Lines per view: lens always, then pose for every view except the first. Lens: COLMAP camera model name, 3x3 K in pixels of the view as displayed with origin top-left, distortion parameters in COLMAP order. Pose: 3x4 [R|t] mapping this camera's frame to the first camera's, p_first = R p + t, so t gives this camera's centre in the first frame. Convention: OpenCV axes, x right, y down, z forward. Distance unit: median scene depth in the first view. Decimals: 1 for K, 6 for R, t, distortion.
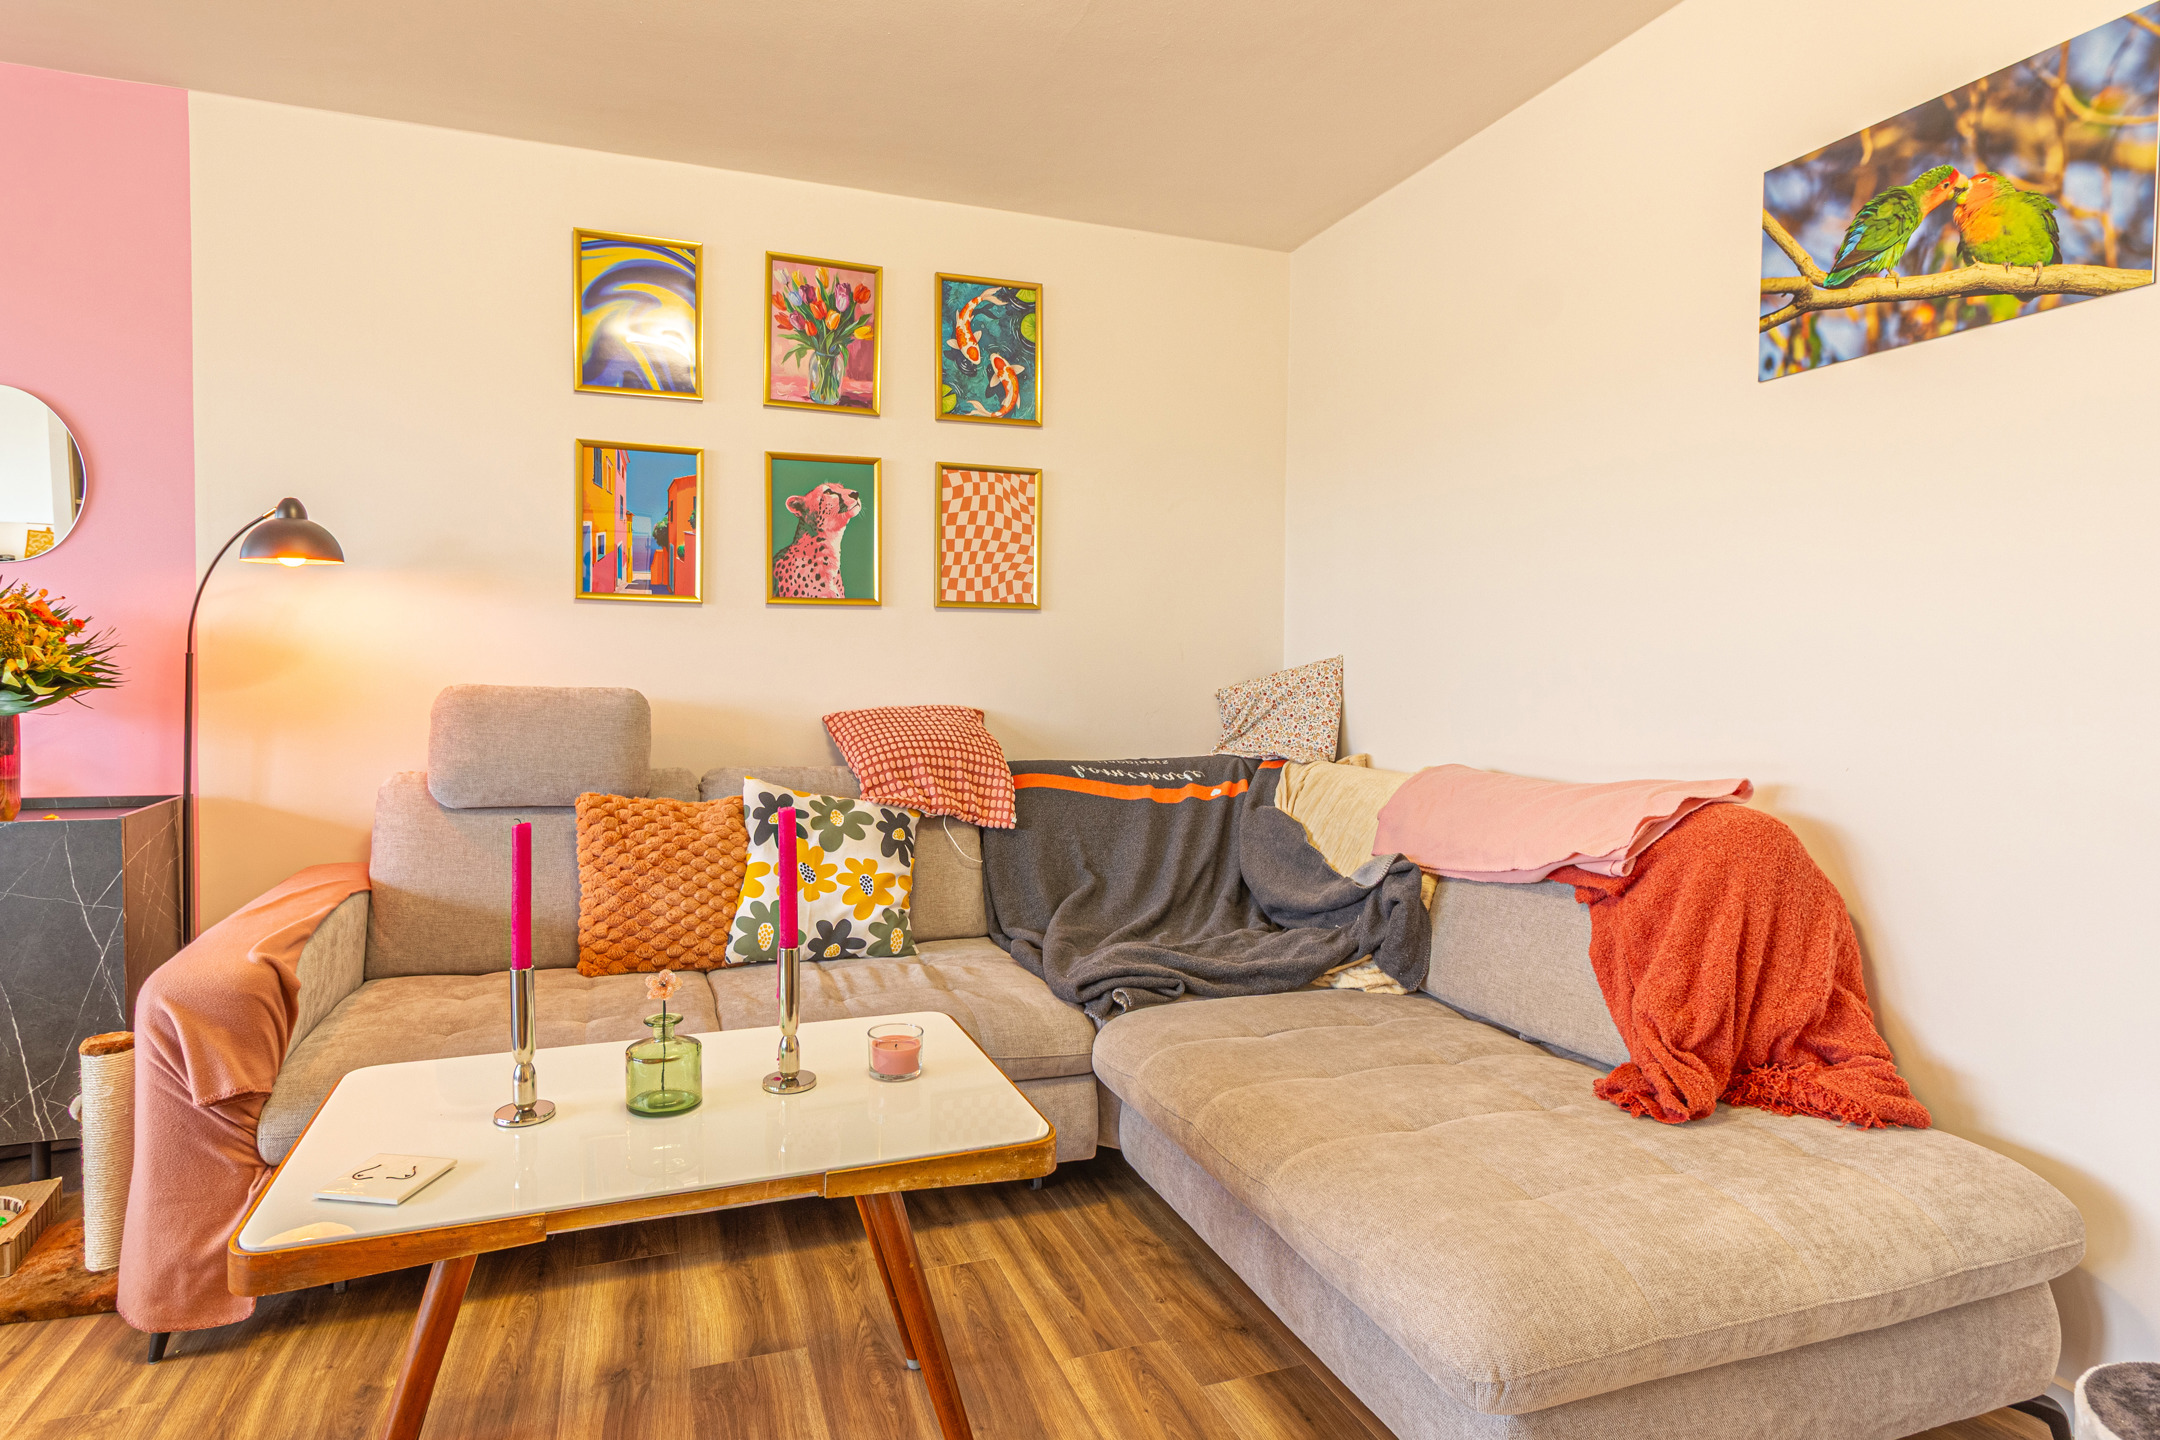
lens RADIAL K [[1155.8, 0, 1043.7], [0, 1155.8, 698.7], [0, 0, 1]] dist [0.005047, -0.000749]
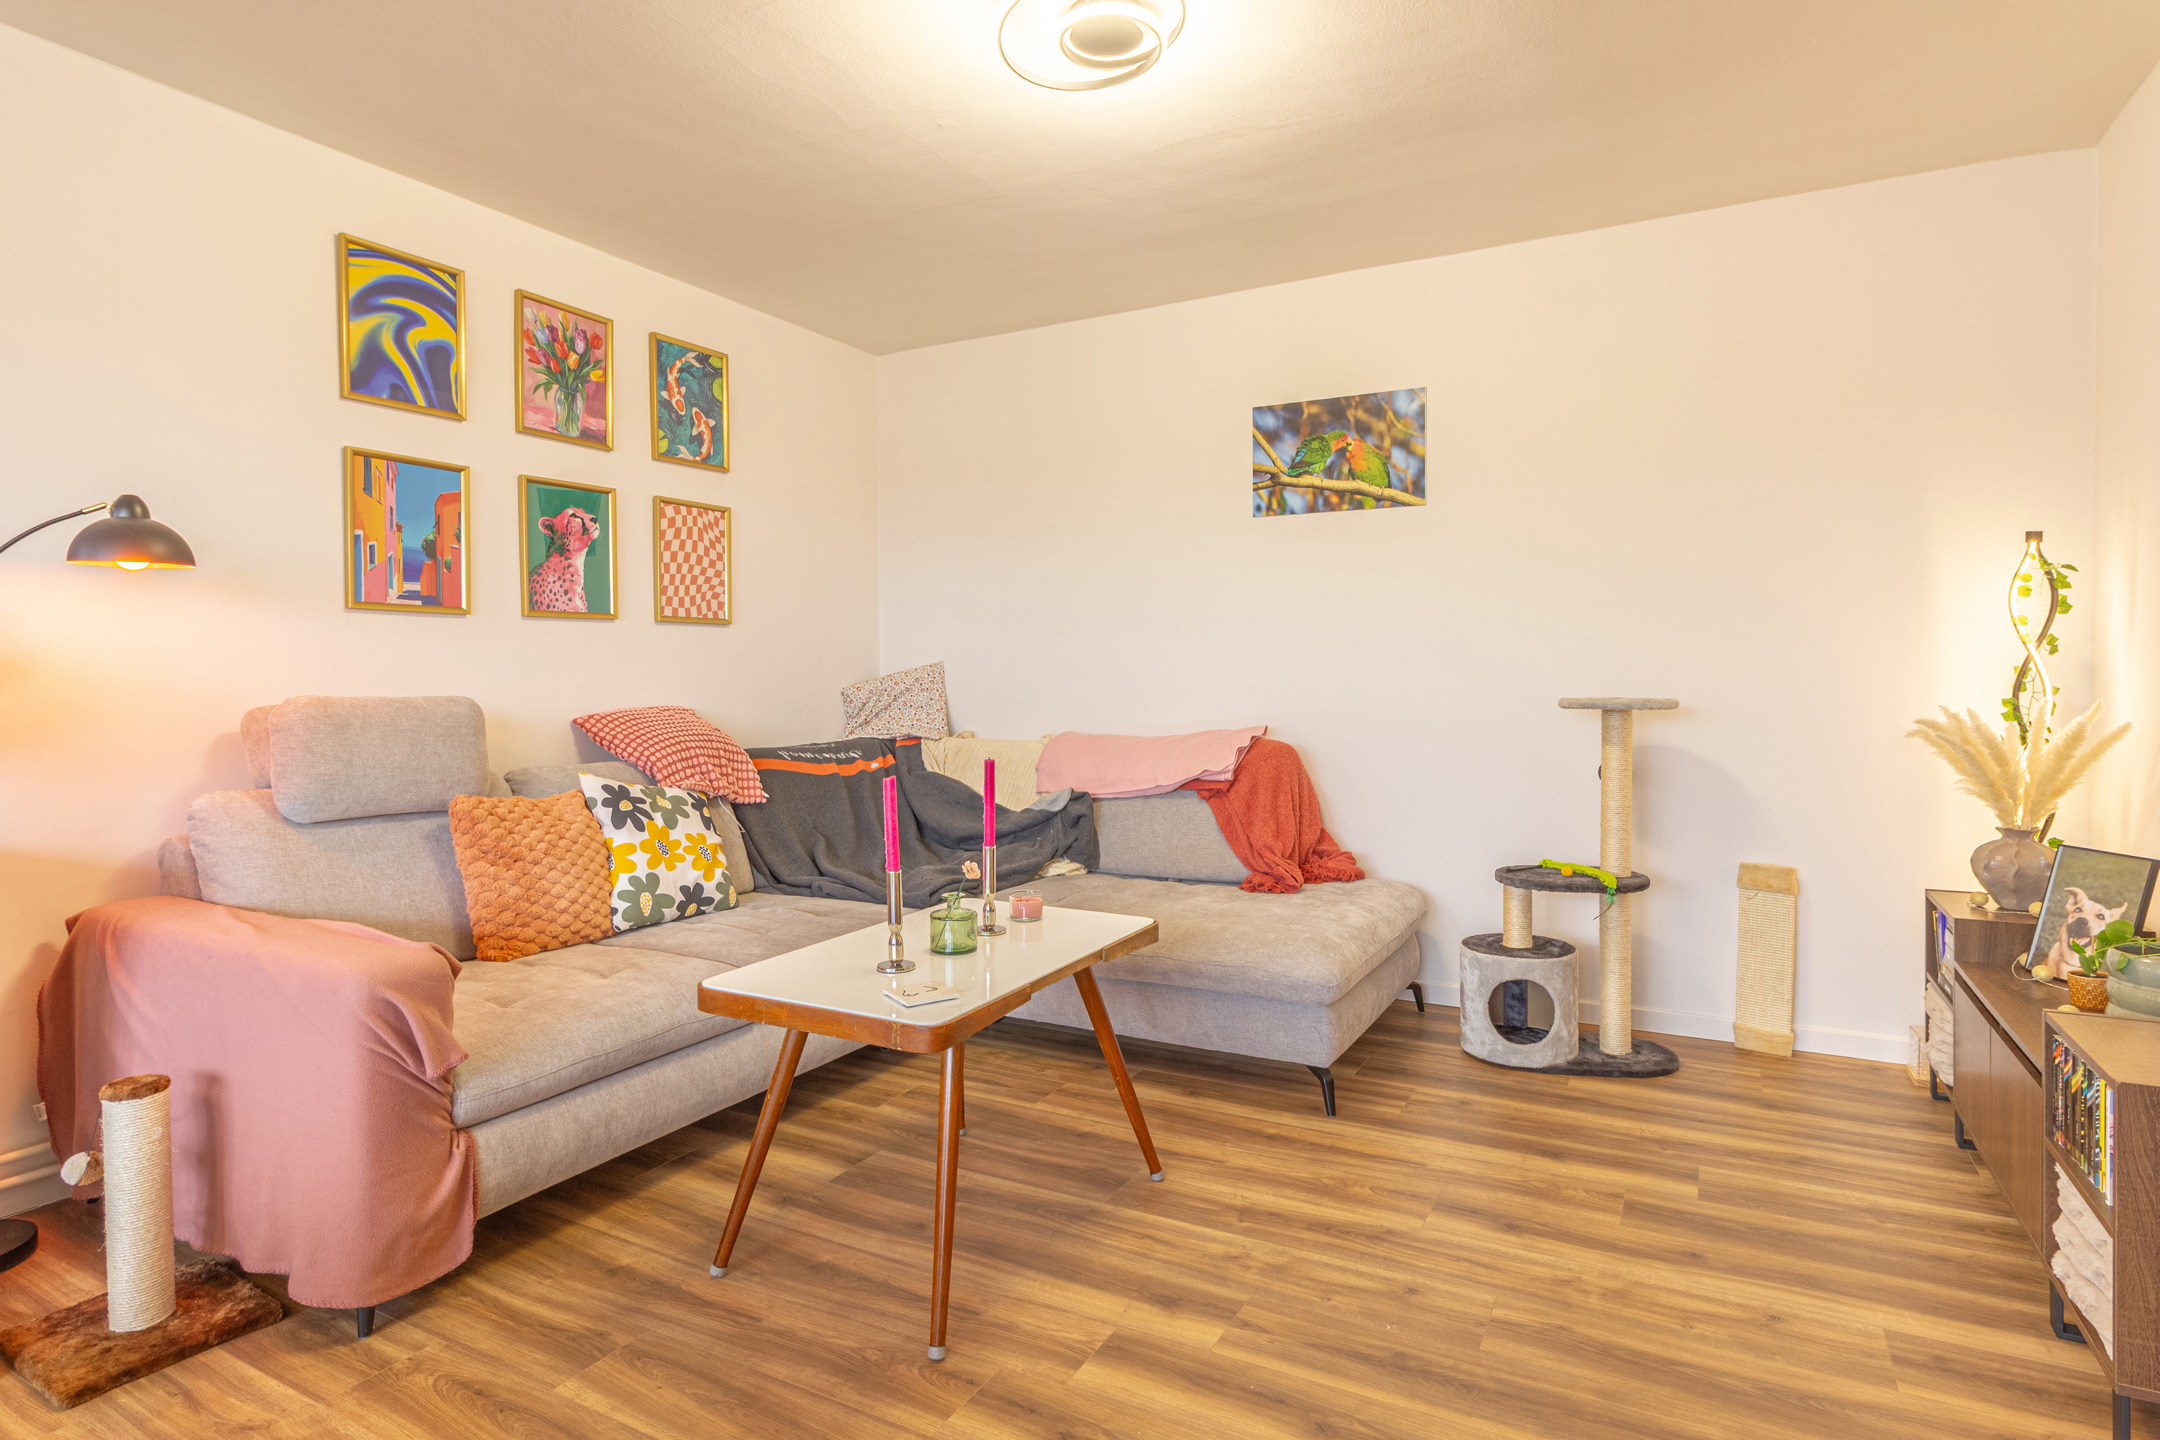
lens RADIAL K [[1155.8, 0, 1055.6], [0, 1155.8, 687.5], [0, 0, 1]] dist [0.005047, -0.000749]
pose [[0.748057, -0.020028, 0.663332, -0.689679], [0.027978, 0.999608, -0.001369, -0.000541], [-0.663044, 0.019583, 0.748324, -0.153431]]
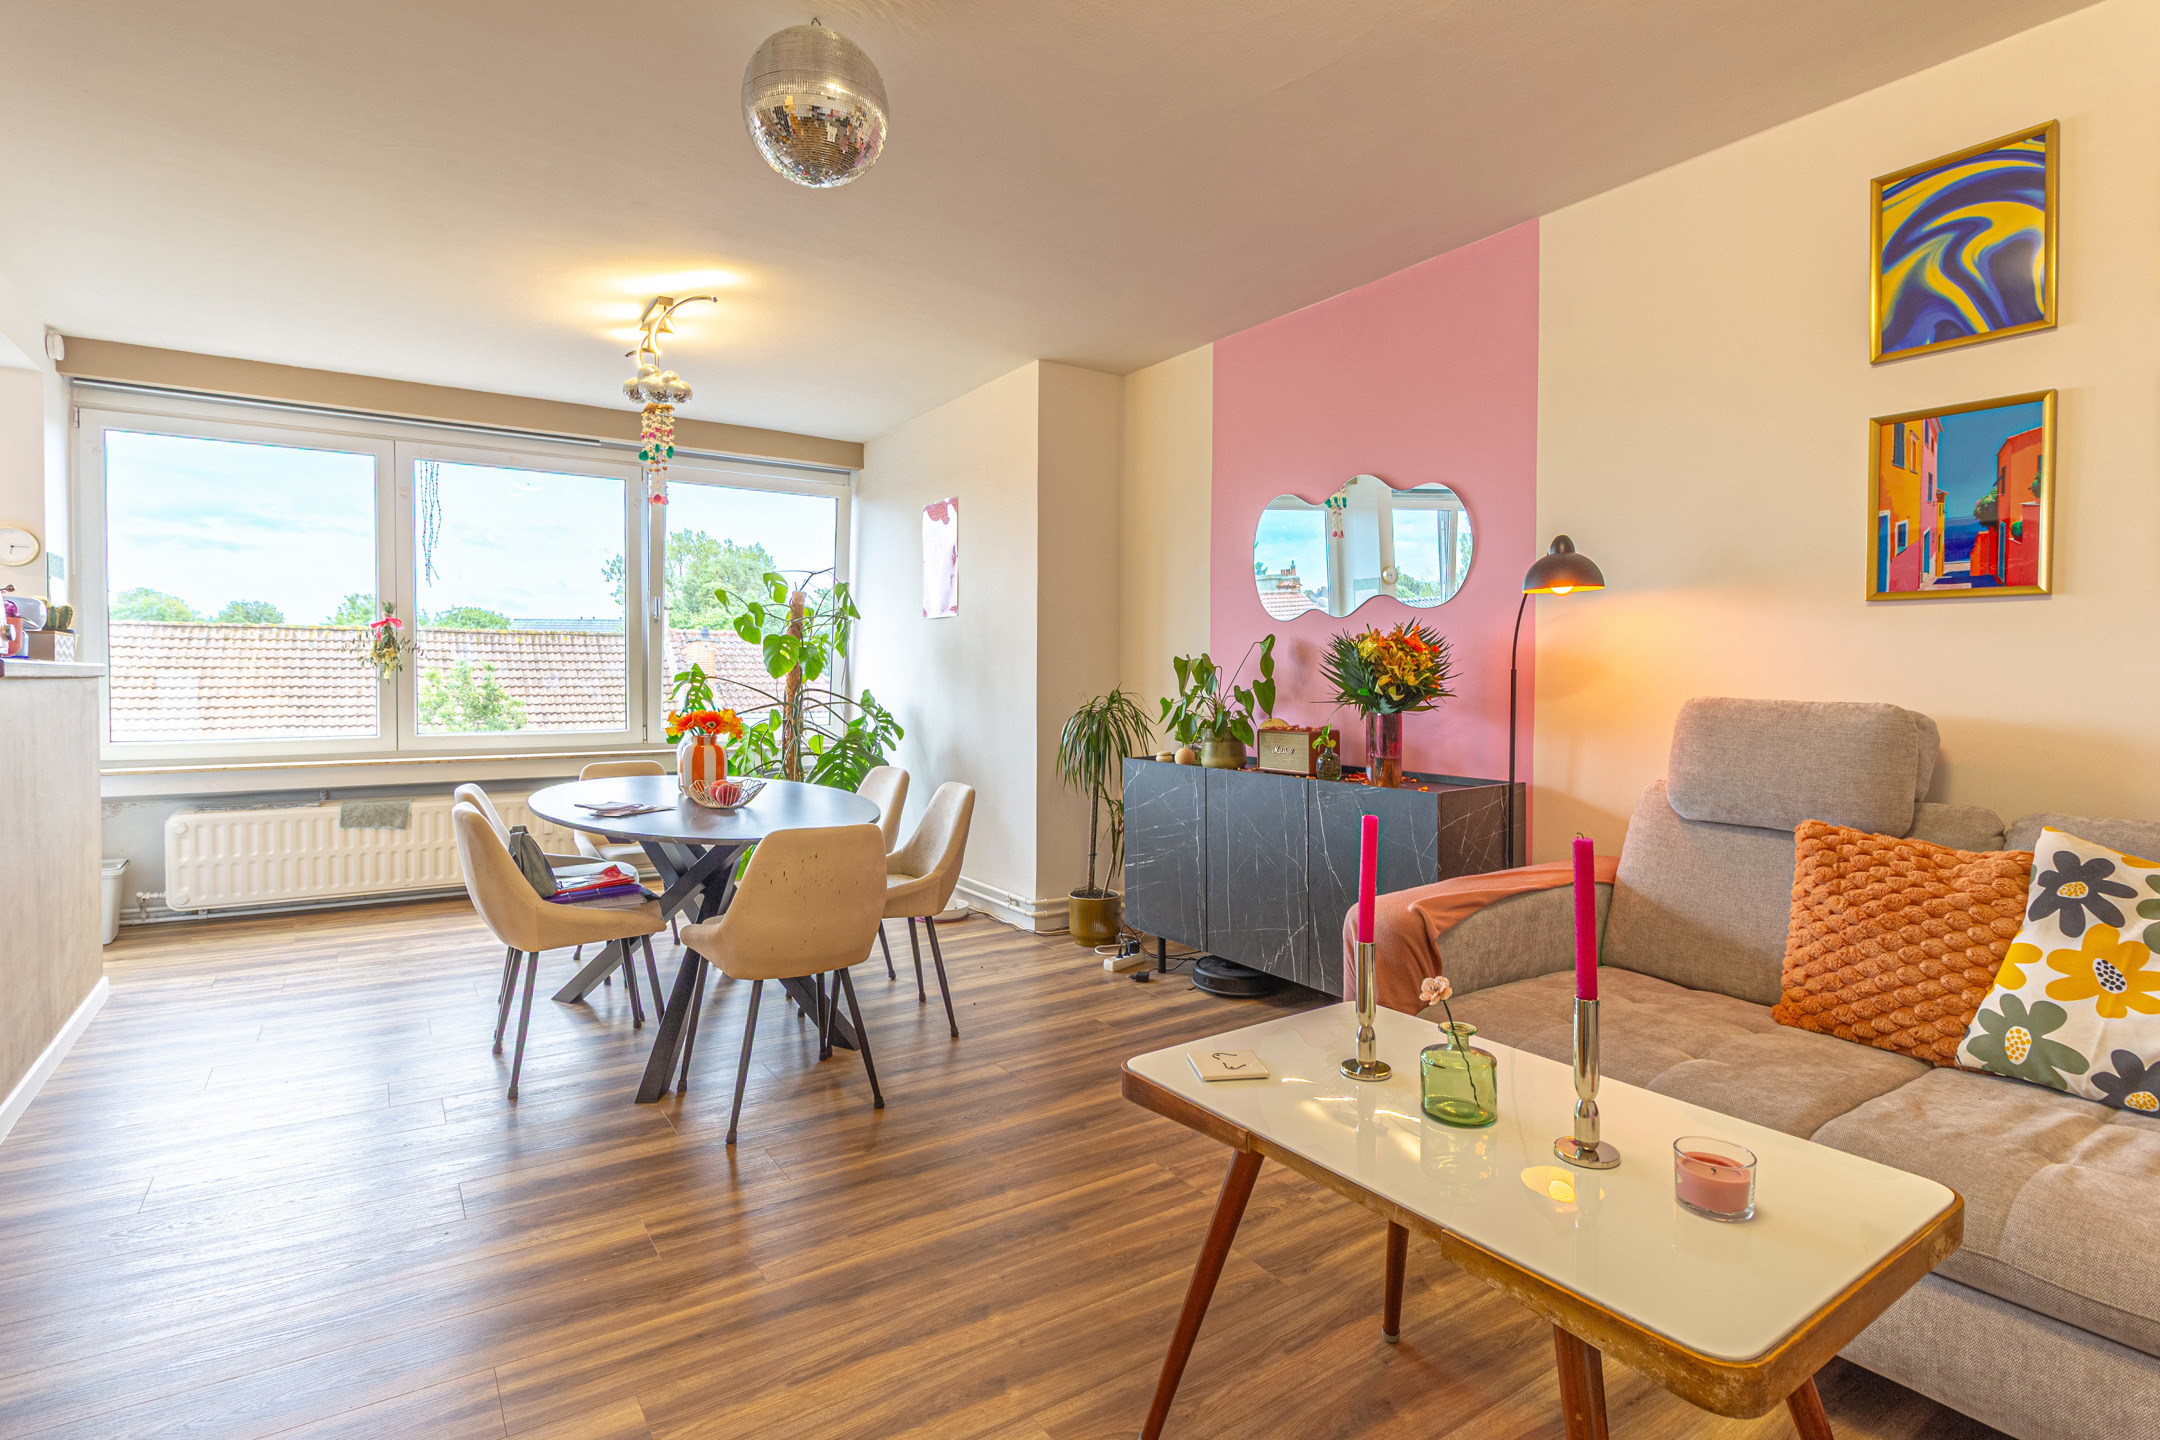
lens RADIAL K [[1081.0, 0, 1046.6], [0, 1081.0, 687.4], [0, 0, 1]] dist [0.002869, -0.000552]
pose [[0.239105, 0.003106, -0.970989, 0.274266], [-0.022759, 0.999738, -0.002406, -0.005670], [0.970727, 0.022674, 0.239113, 0.228373]]
